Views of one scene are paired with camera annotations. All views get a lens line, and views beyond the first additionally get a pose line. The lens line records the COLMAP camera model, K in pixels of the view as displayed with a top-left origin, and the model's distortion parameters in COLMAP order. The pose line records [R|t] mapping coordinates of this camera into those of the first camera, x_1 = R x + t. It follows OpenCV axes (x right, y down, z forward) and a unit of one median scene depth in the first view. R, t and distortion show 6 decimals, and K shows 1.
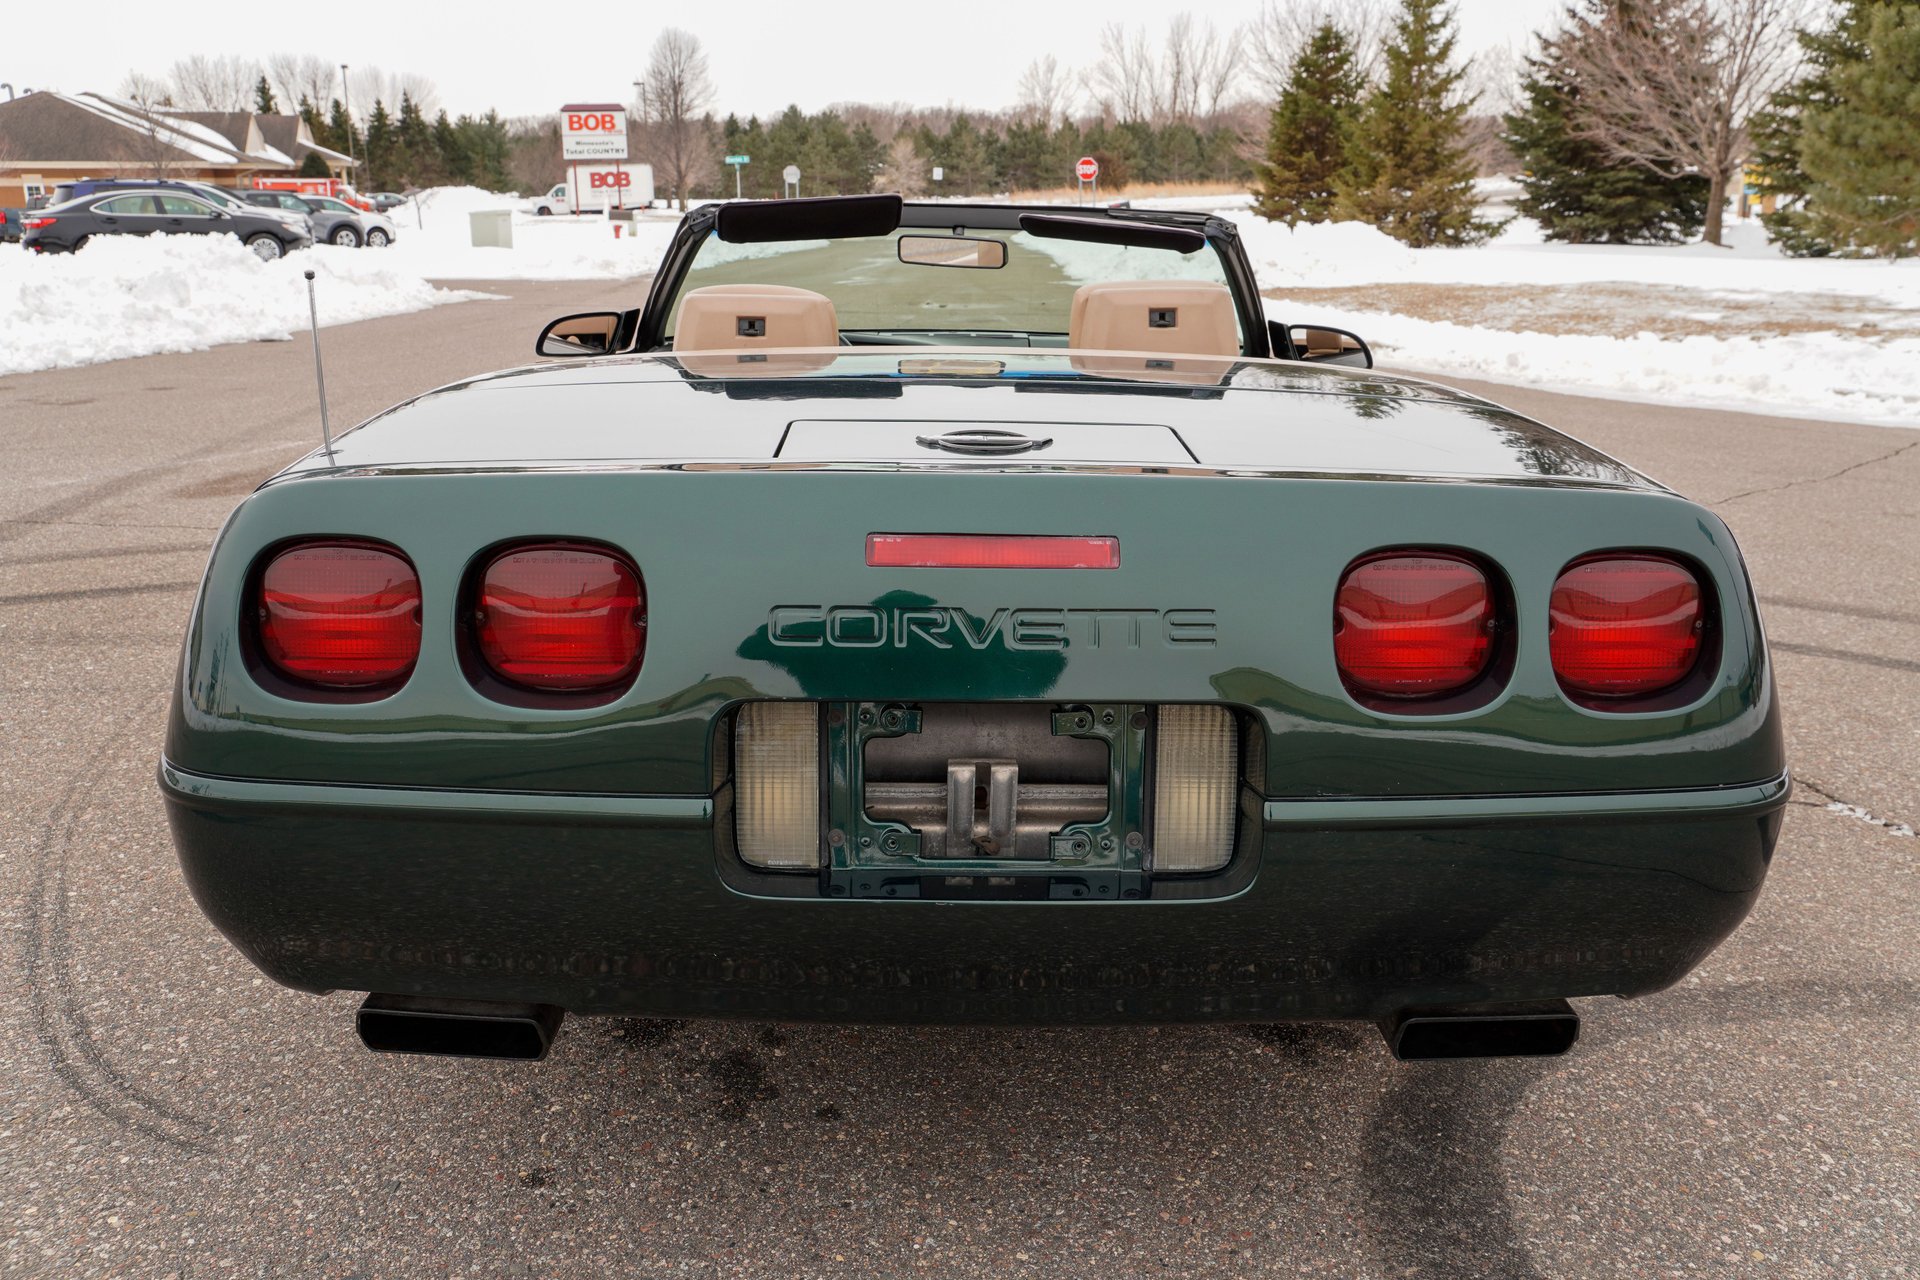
lens RADIAL K [[1584.4, 0, 960.0], [0, 1584.4, 640.0], [0, 0, 1]] dist [-0.103654, 0.150317]
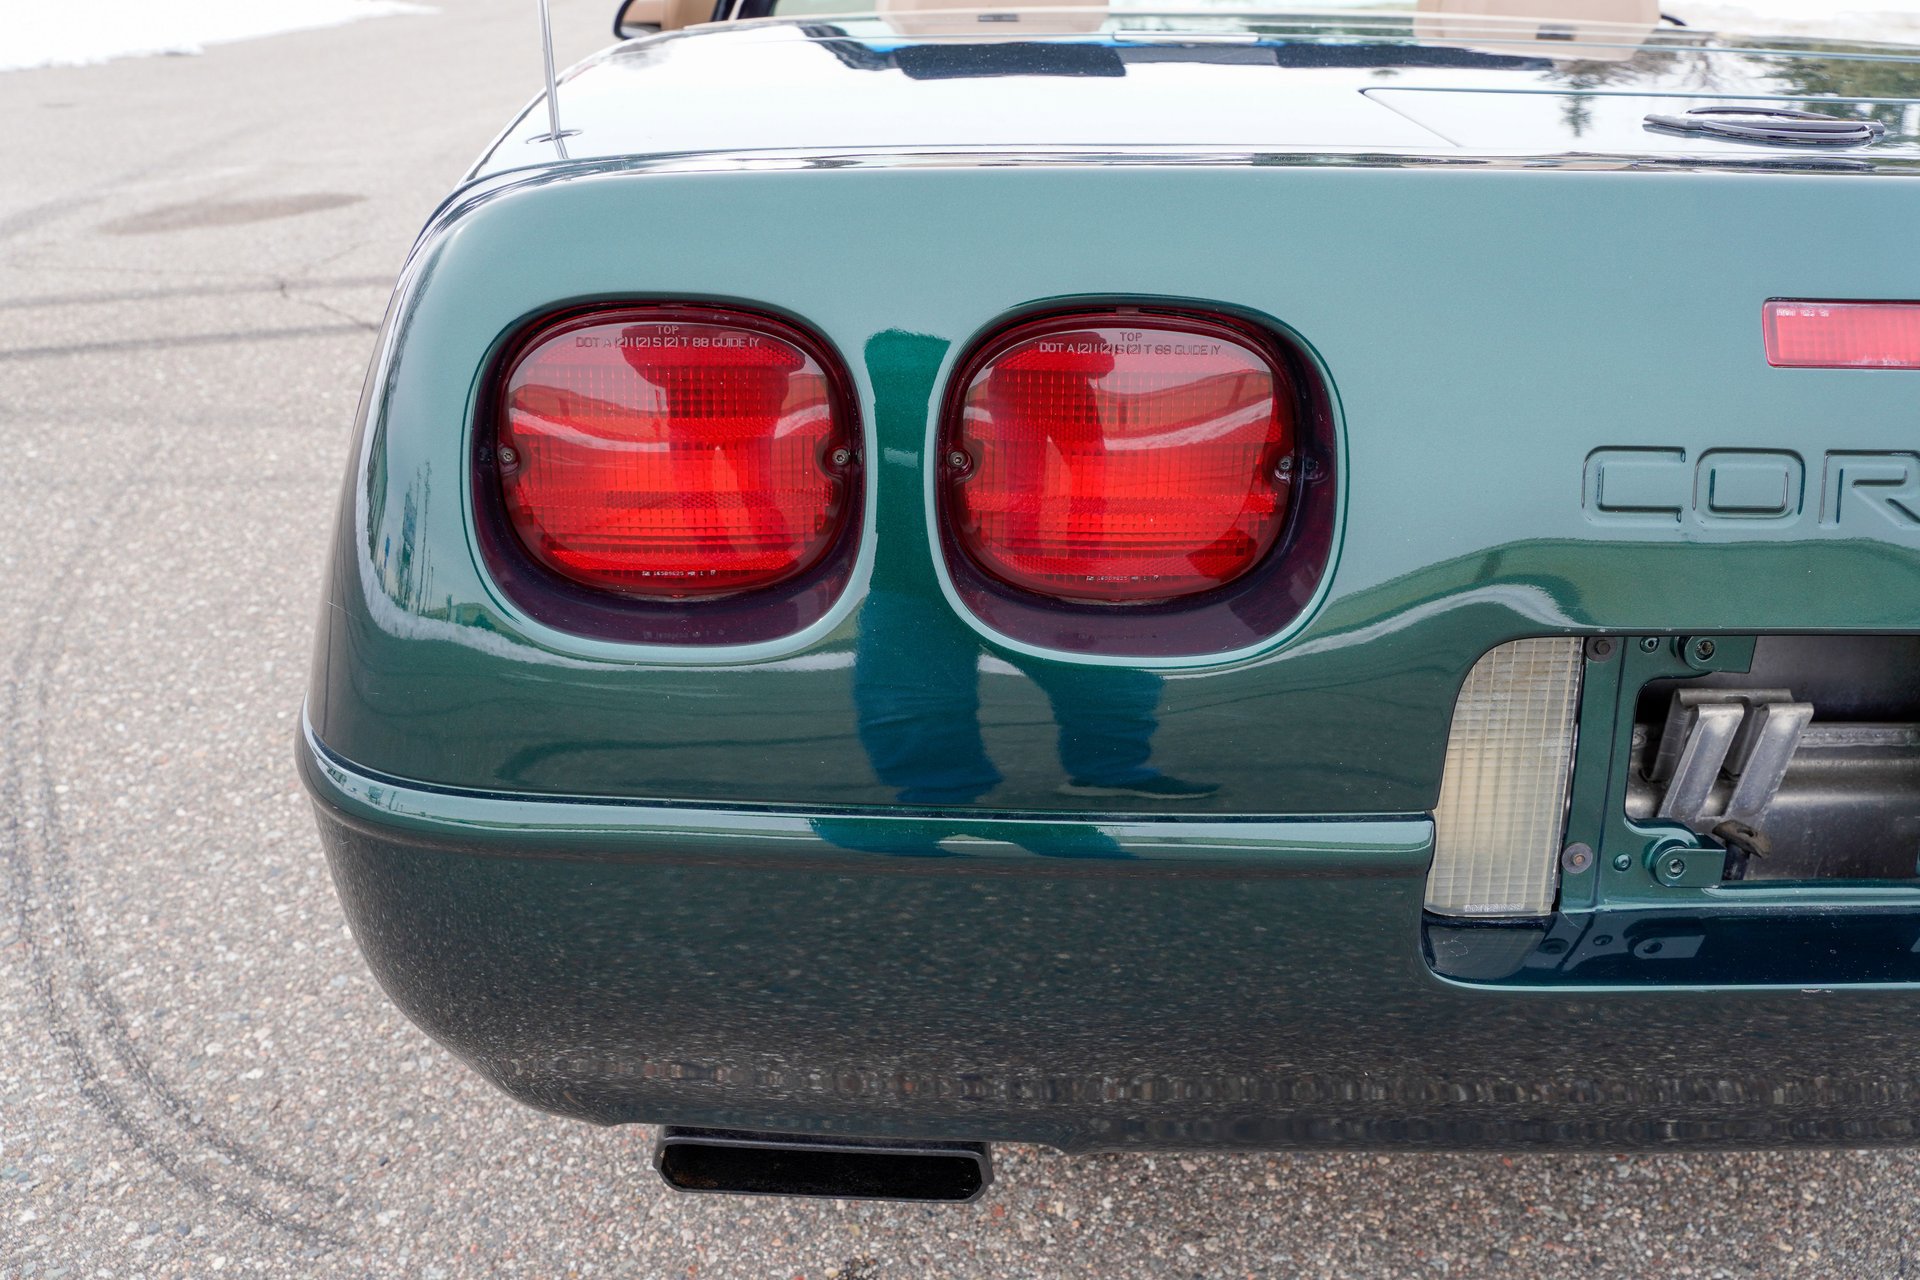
lens RADIAL K [[1584.4, 0, 960.0], [0, 1584.4, 640.0], [0, 0, 1]] dist [-0.103654, 0.150317]
pose [[0.999145, -0.007261, 0.040695, -0.215354], [0.000658, 0.987118, 0.159989, -0.026103], [-0.041332, -0.159826, 0.986280, 0.330291]]
